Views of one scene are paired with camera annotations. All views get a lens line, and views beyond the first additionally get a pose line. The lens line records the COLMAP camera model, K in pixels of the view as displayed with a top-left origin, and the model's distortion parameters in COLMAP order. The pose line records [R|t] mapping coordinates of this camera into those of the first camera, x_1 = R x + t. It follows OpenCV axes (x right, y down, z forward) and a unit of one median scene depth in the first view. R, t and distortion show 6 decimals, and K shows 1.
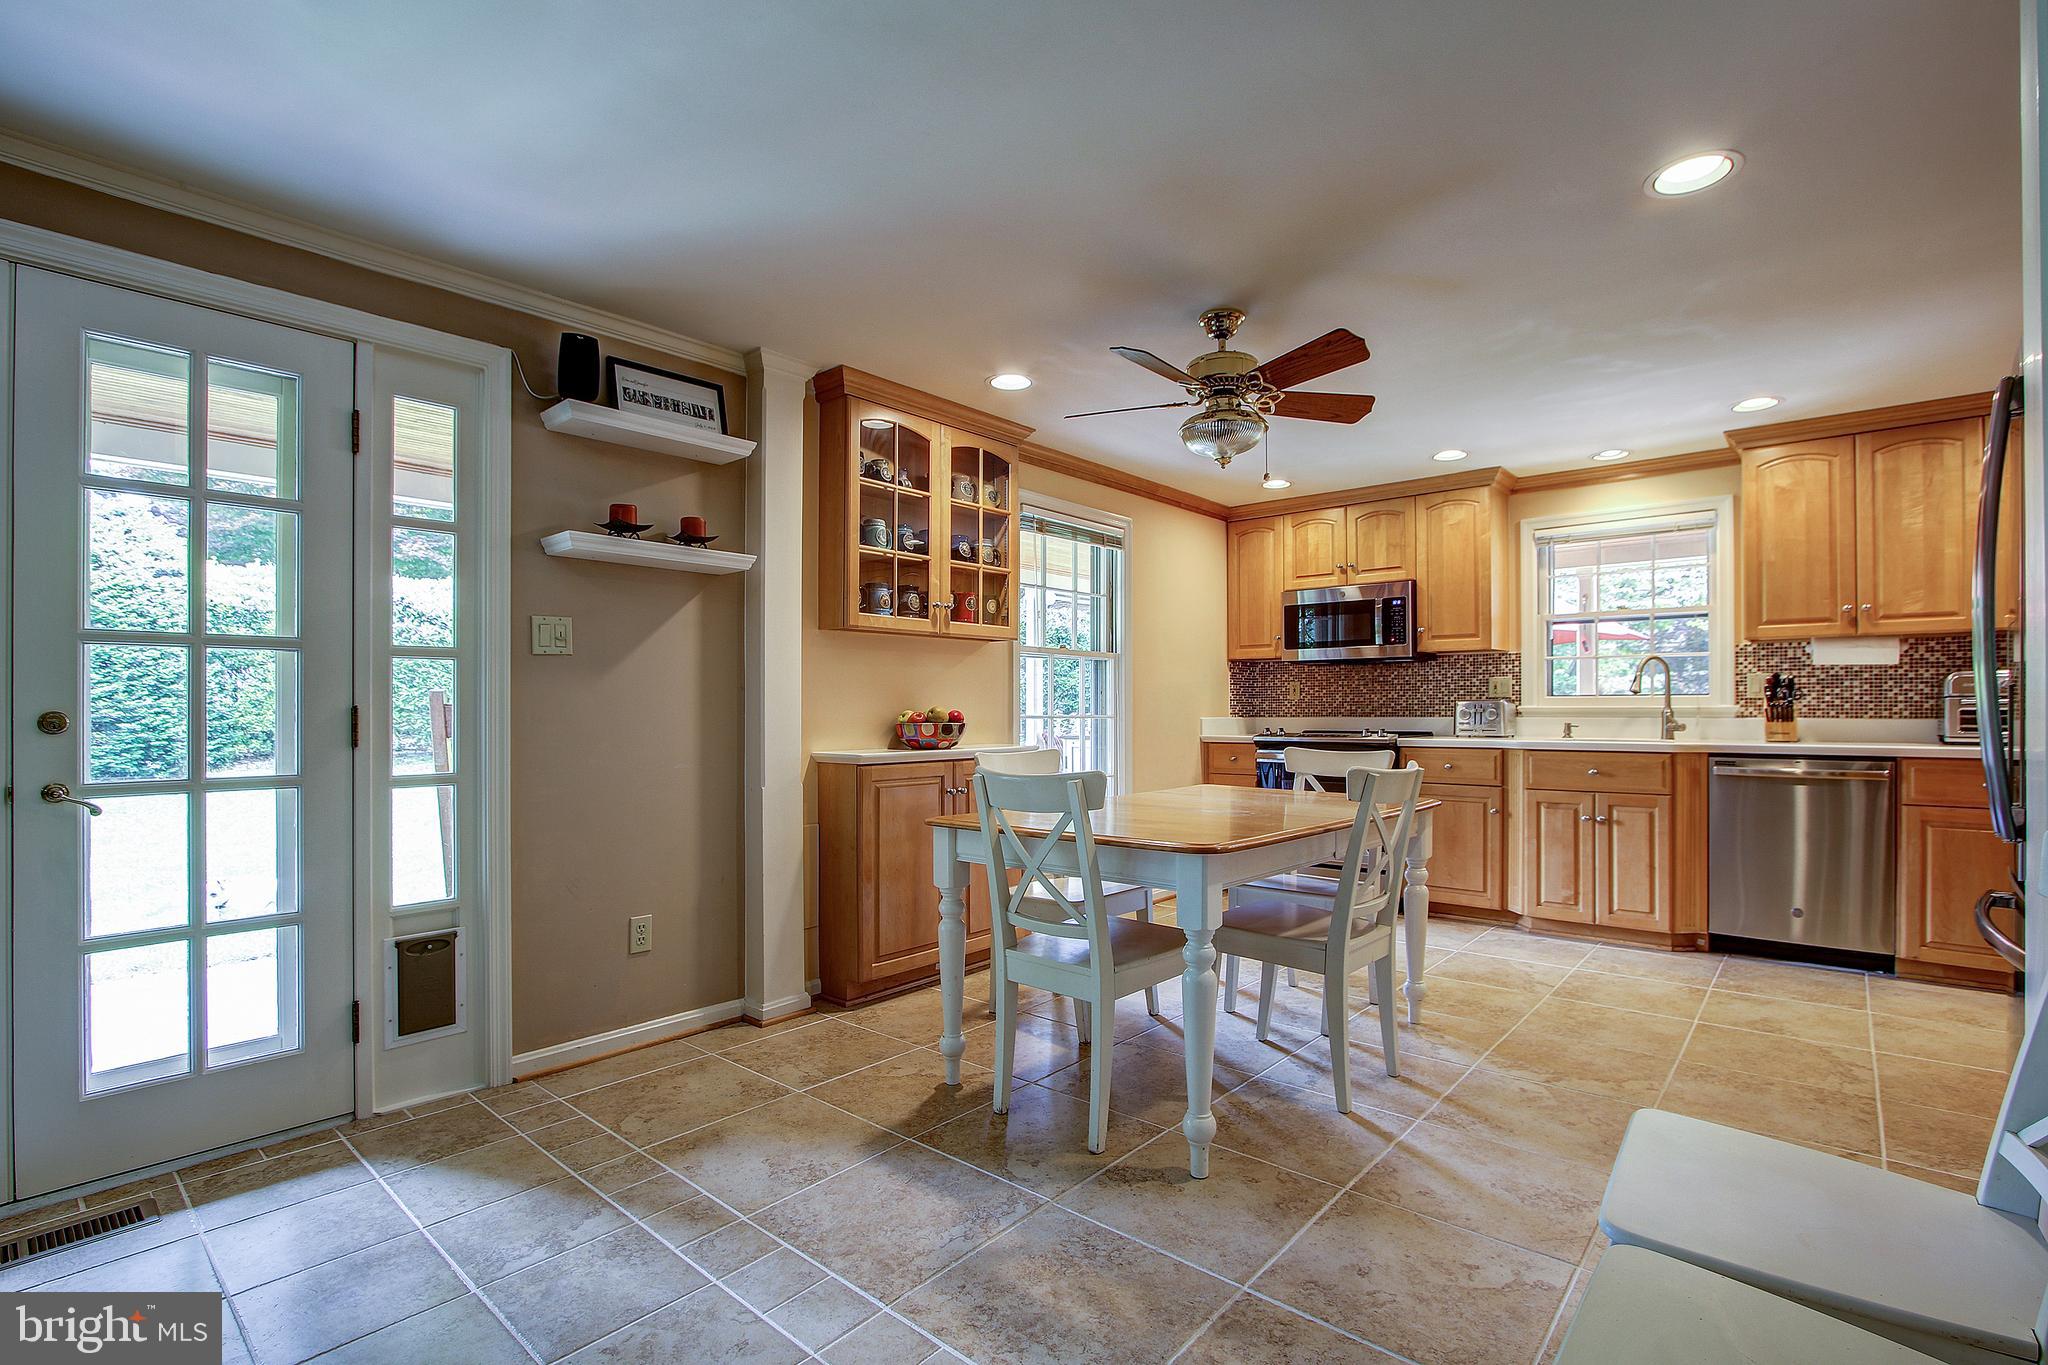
lens RADIAL K [[947.9, 0, 1052.1], [0, 947.9, 708.5], [0, 0, 1]] dist [-0.012747, 0.005536]
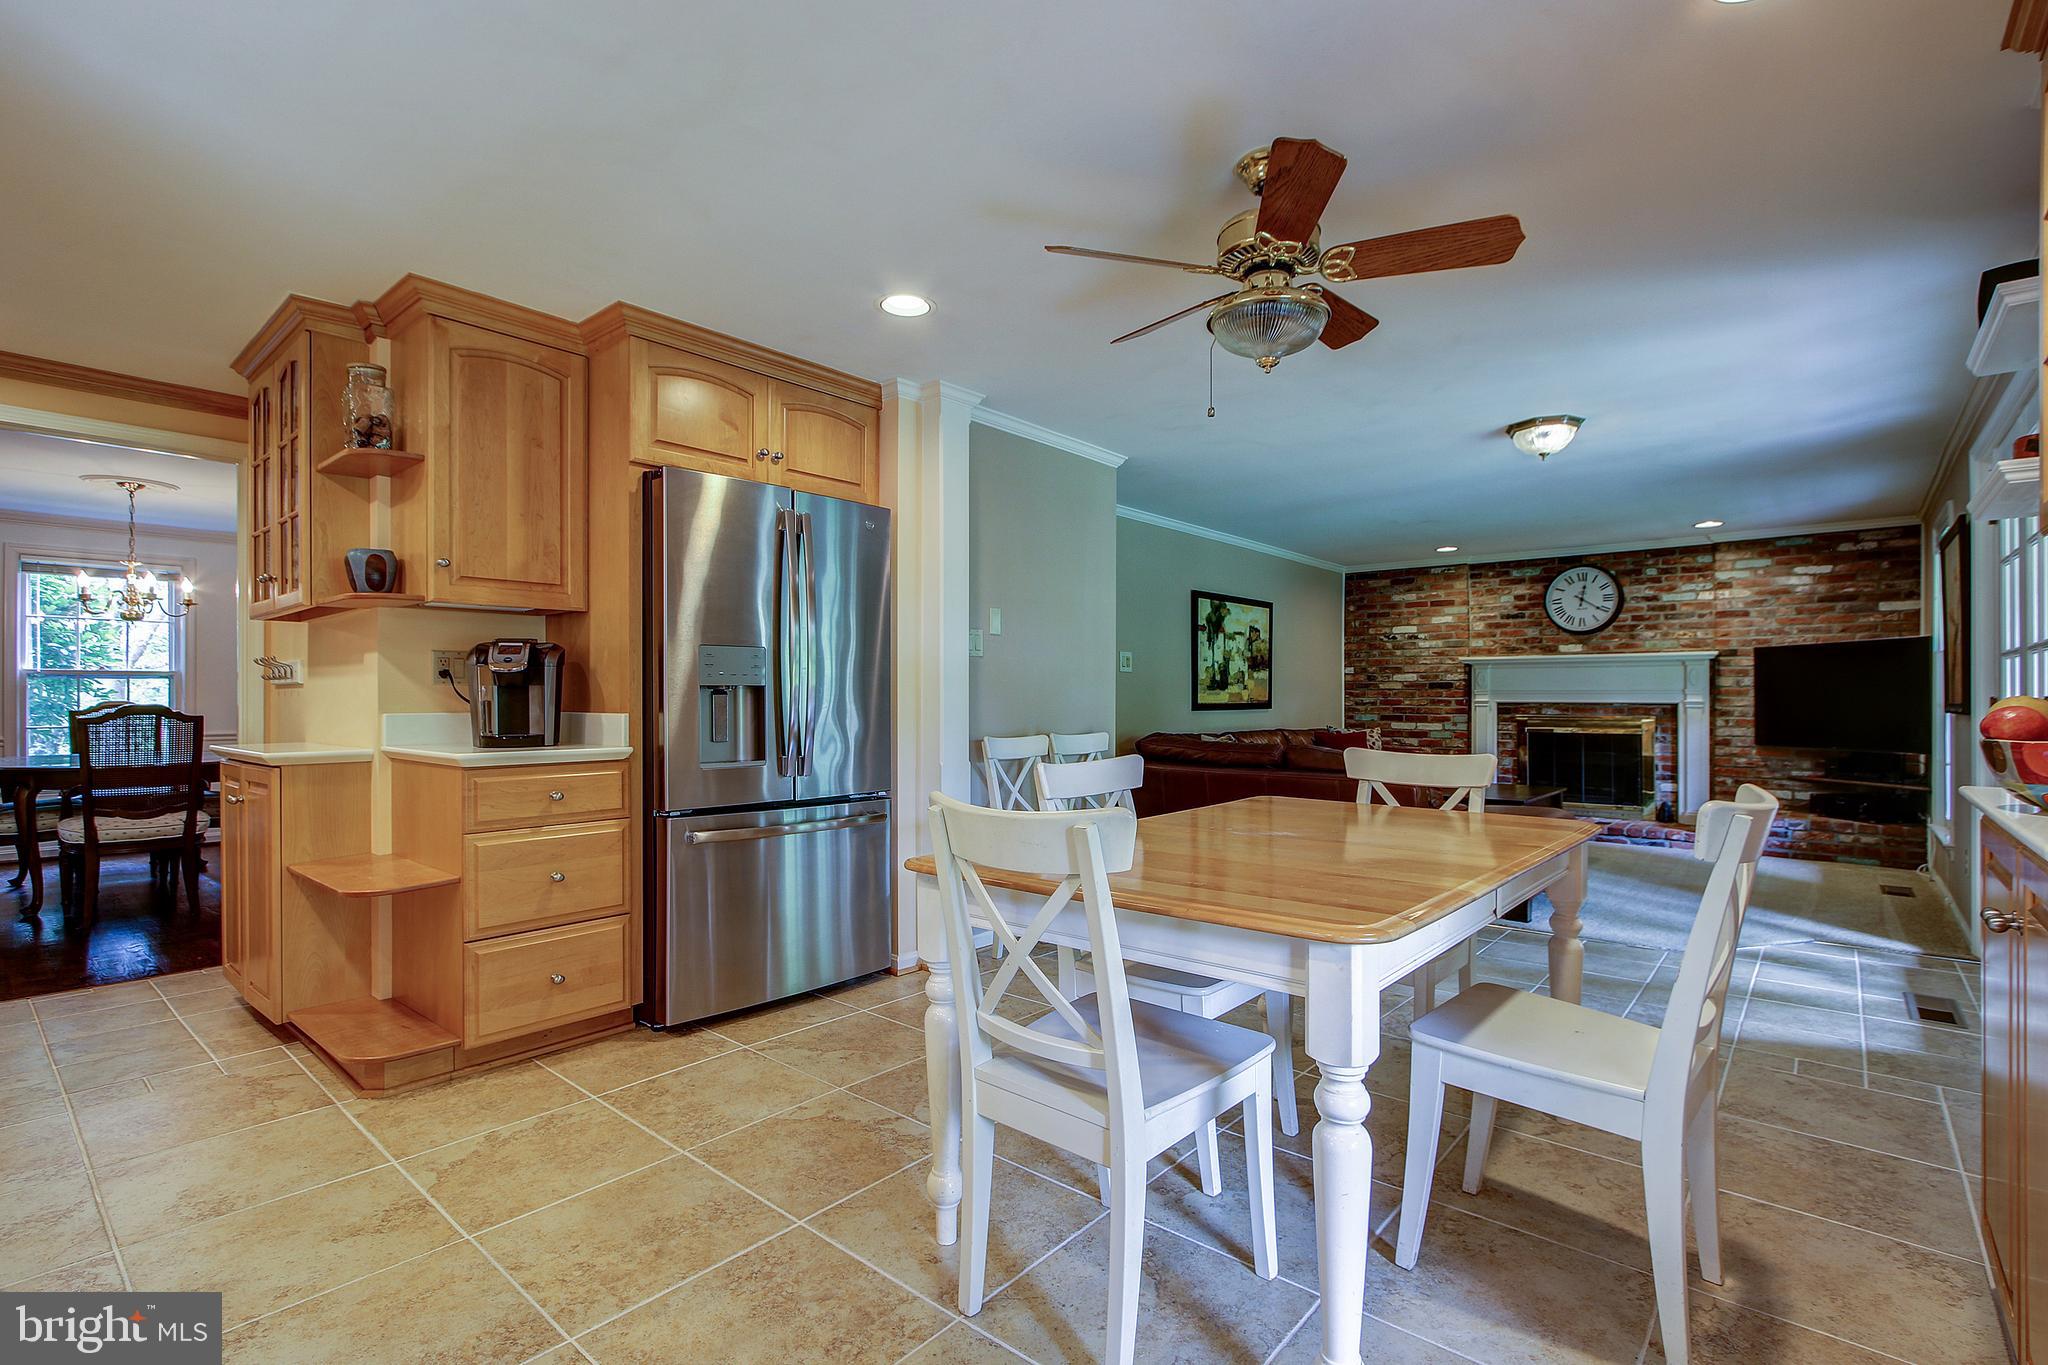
lens RADIAL K [[947.9, 0, 1039.3], [0, 947.9, 703.6], [0, 0, 1]] dist [-0.012747, 0.005536]
pose [[-0.999975, 0.001635, 0.006940, 0.251053], [0.001693, 0.999963, 0.008469, -0.004300], [-0.006926, 0.008480, -0.999940, 1.235750]]
